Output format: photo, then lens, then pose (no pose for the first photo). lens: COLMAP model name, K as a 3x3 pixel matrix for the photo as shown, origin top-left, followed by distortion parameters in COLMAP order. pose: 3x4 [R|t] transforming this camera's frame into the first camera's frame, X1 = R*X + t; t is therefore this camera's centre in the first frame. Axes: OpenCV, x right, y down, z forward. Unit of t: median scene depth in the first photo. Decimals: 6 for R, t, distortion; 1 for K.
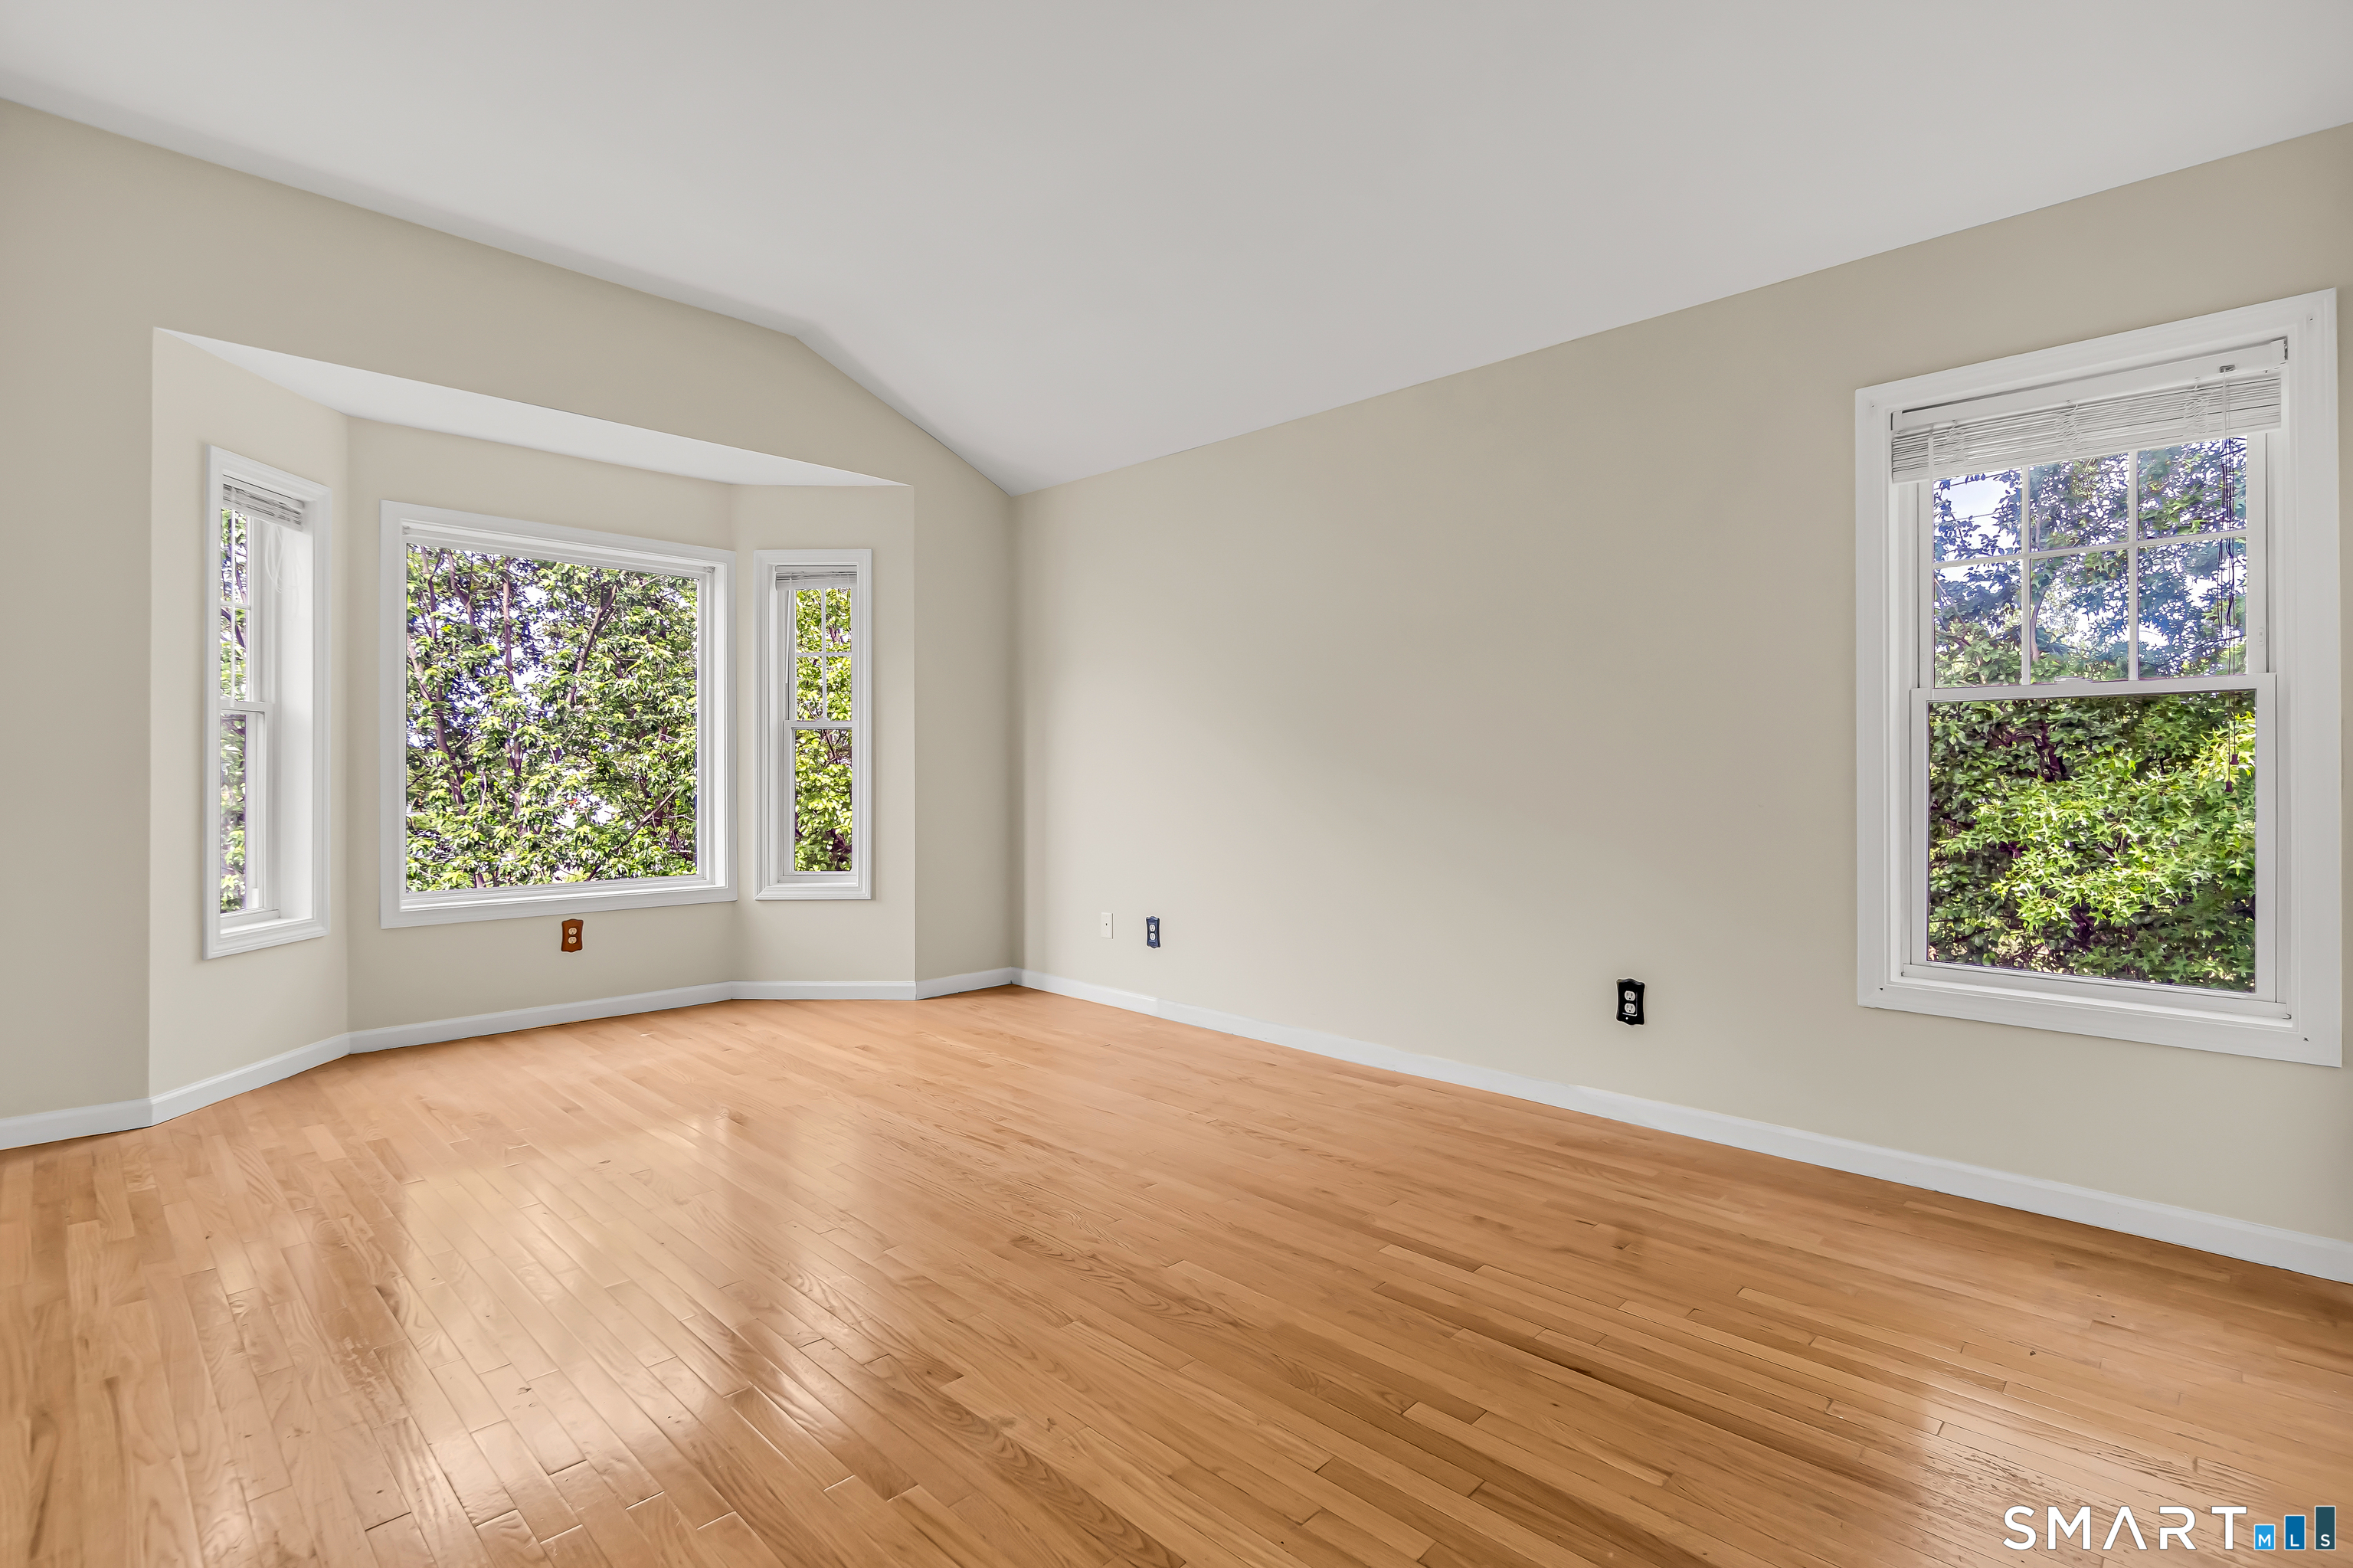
lens RADIAL K [[1109.1, 0, 1153.4], [0, 1109.1, 761.9], [0, 0, 1]] dist [-0.002519, 0.000832]
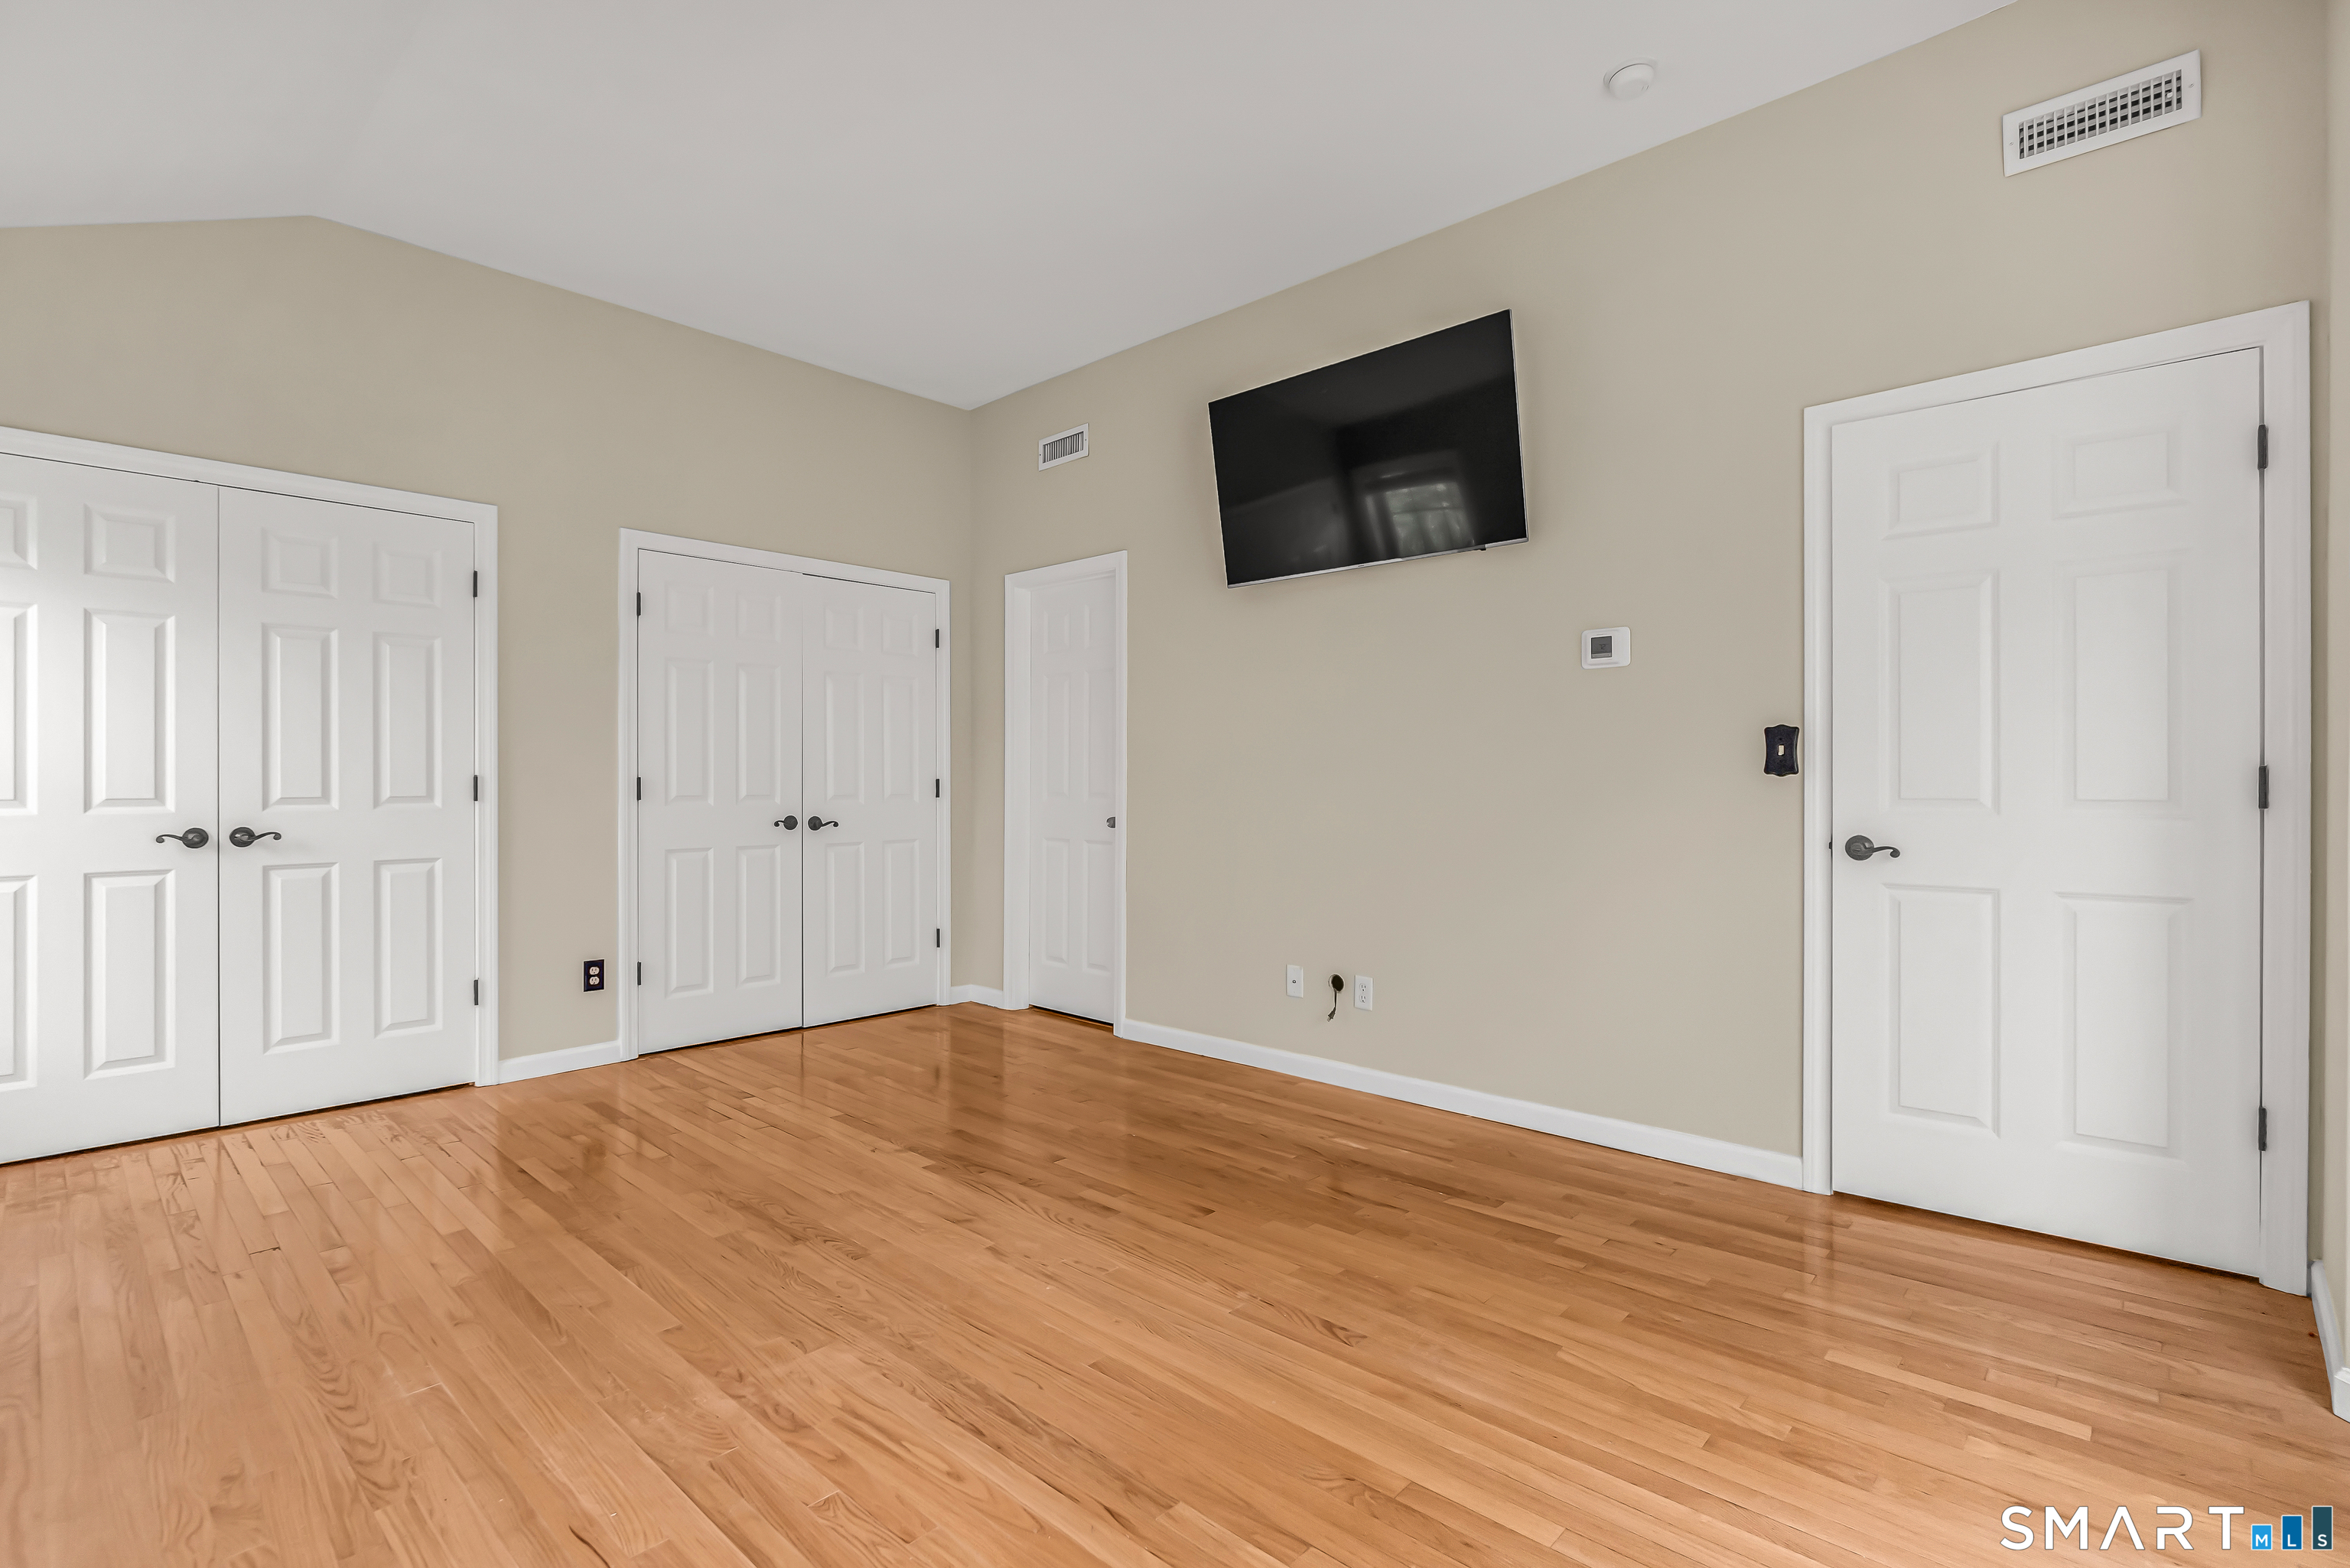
lens RADIAL K [[1107.6, 0, 1181.4], [0, 1107.6, 783.3], [0, 0, 1]] dist [-0.002519, 0.000832]
pose [[-0.999174, -0.003046, -0.040521, -0.349594], [-0.002713, 0.999962, -0.008272, 0.011297], [0.040545, -0.008156, -0.999144, 1.912098]]
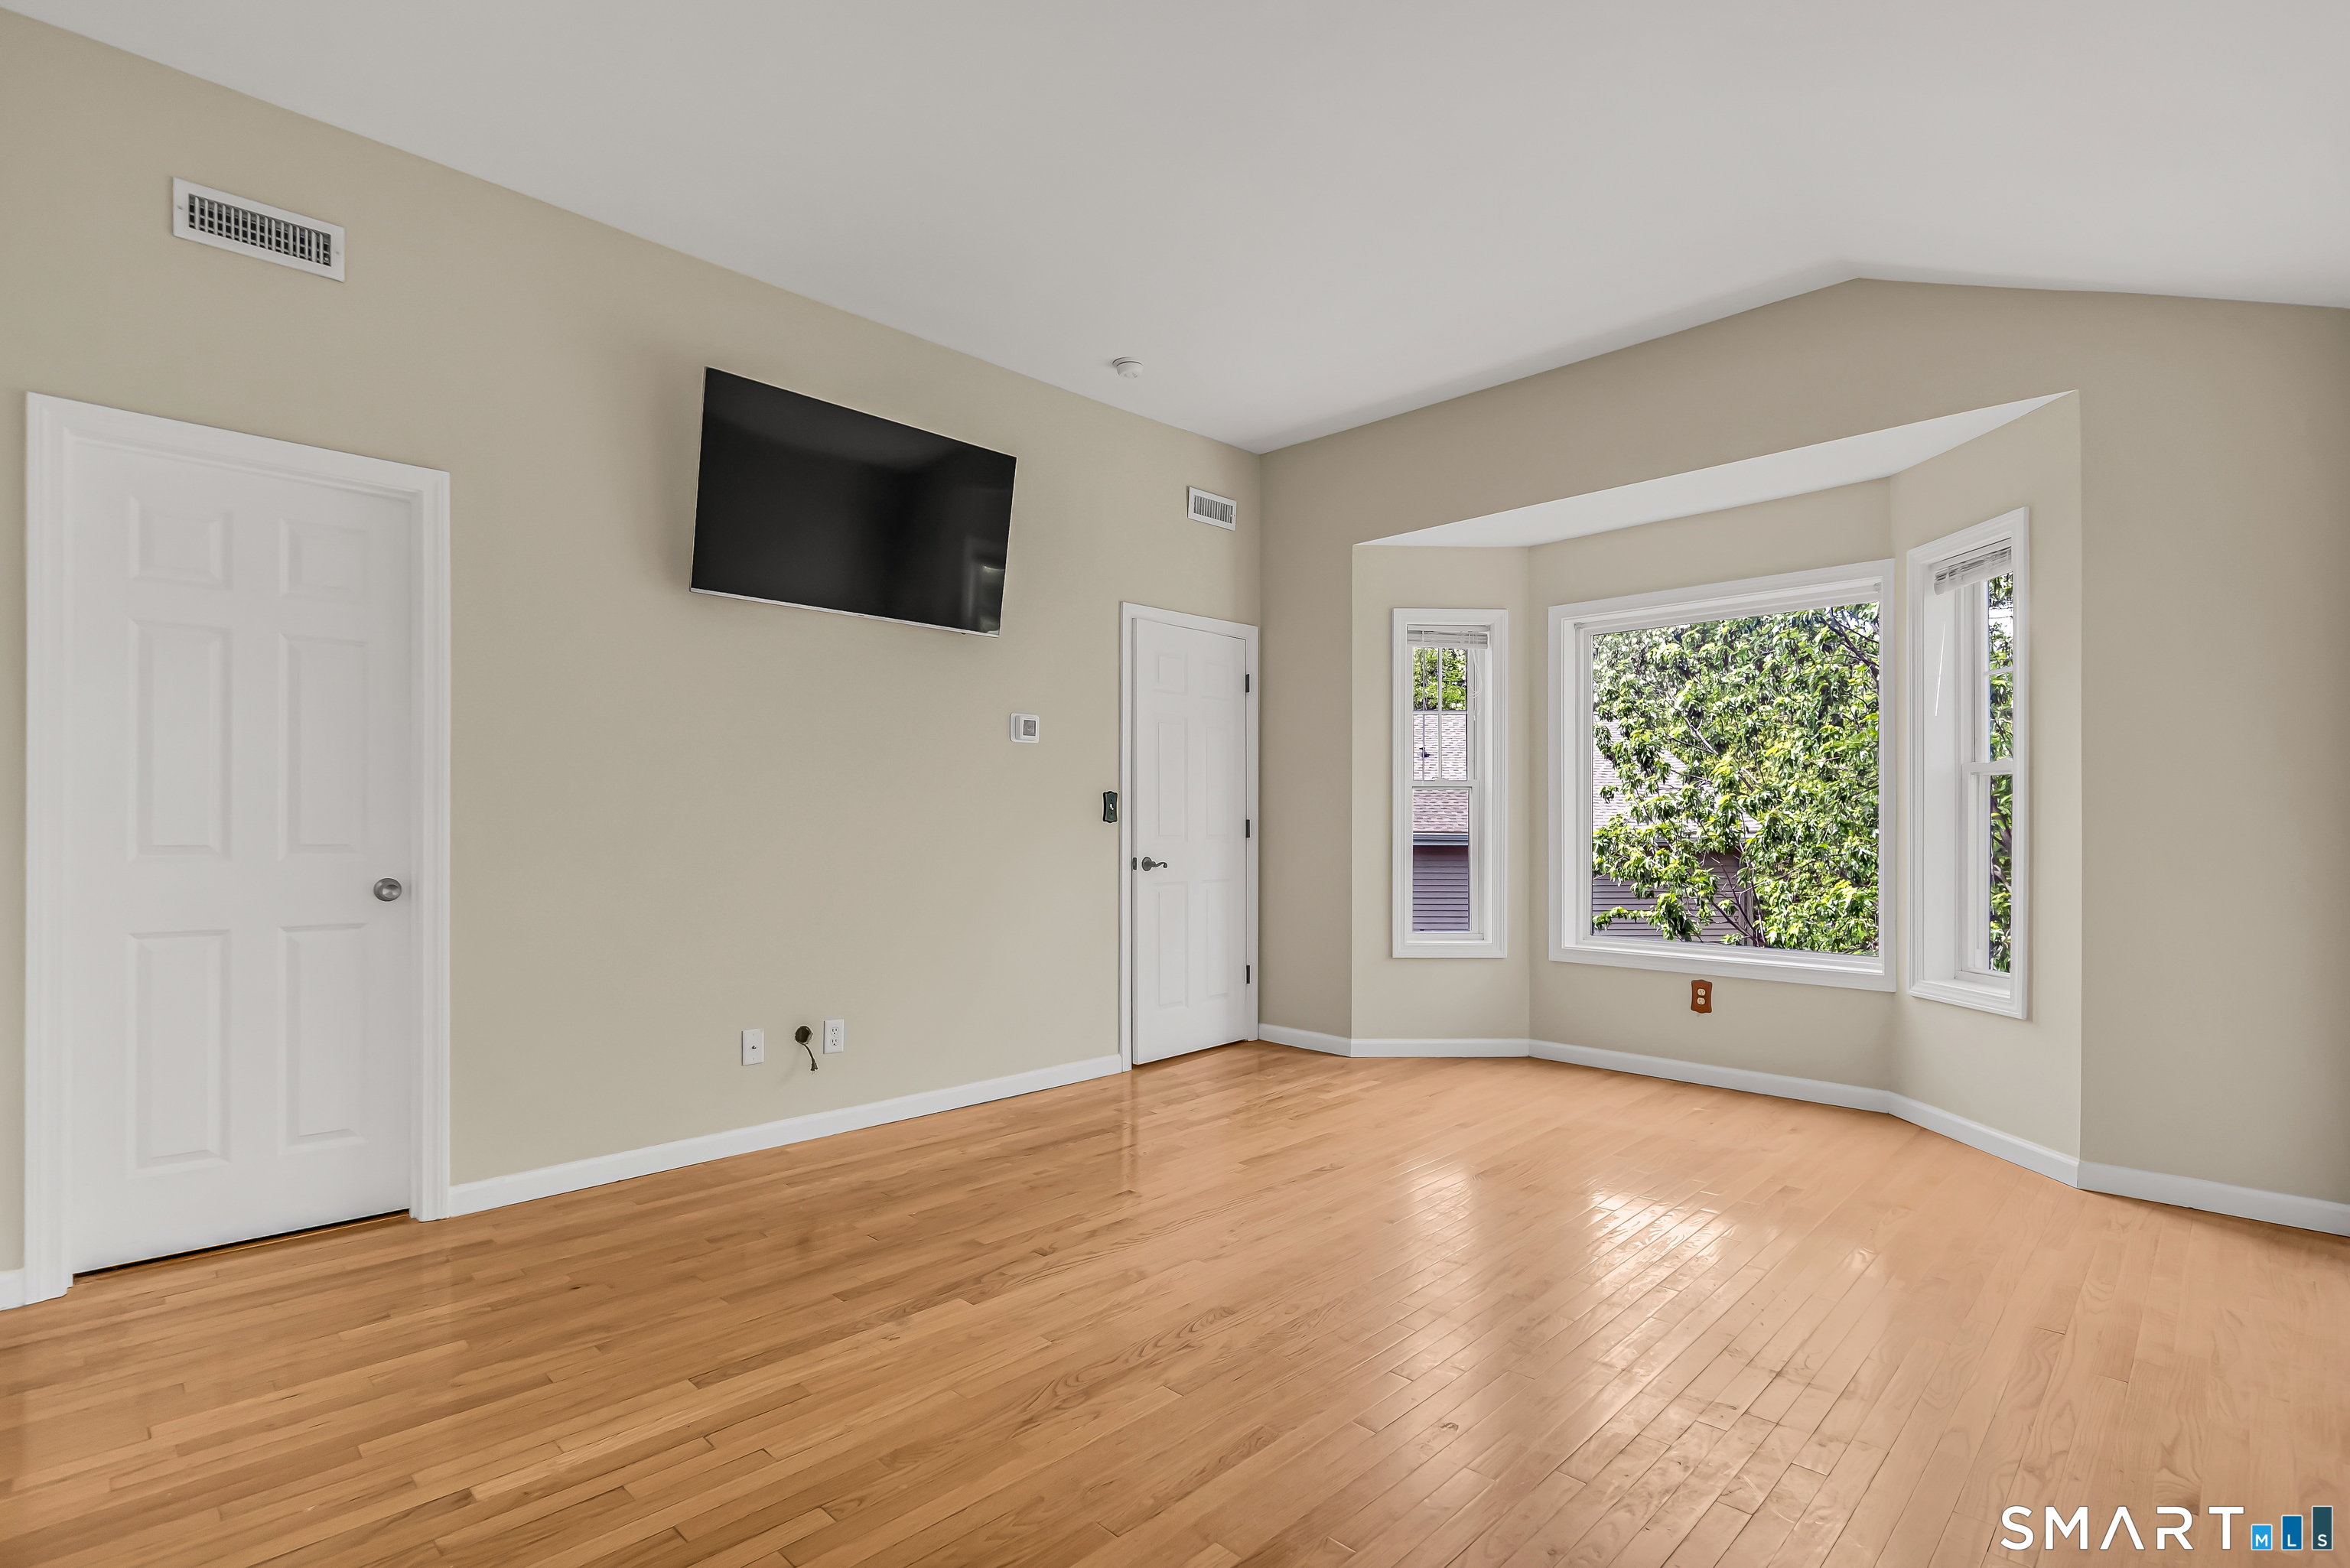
lens RADIAL K [[1107.6, 0, 1156.9], [0, 1107.6, 827.4], [0, 0, 1]] dist [-0.002519, 0.000832]
pose [[0.005334, -0.000005, -0.999986, 0.816987], [0.008414, 0.999965, 0.000040, 0.001335], [0.999950, -0.008414, 0.005334, 0.889409]]
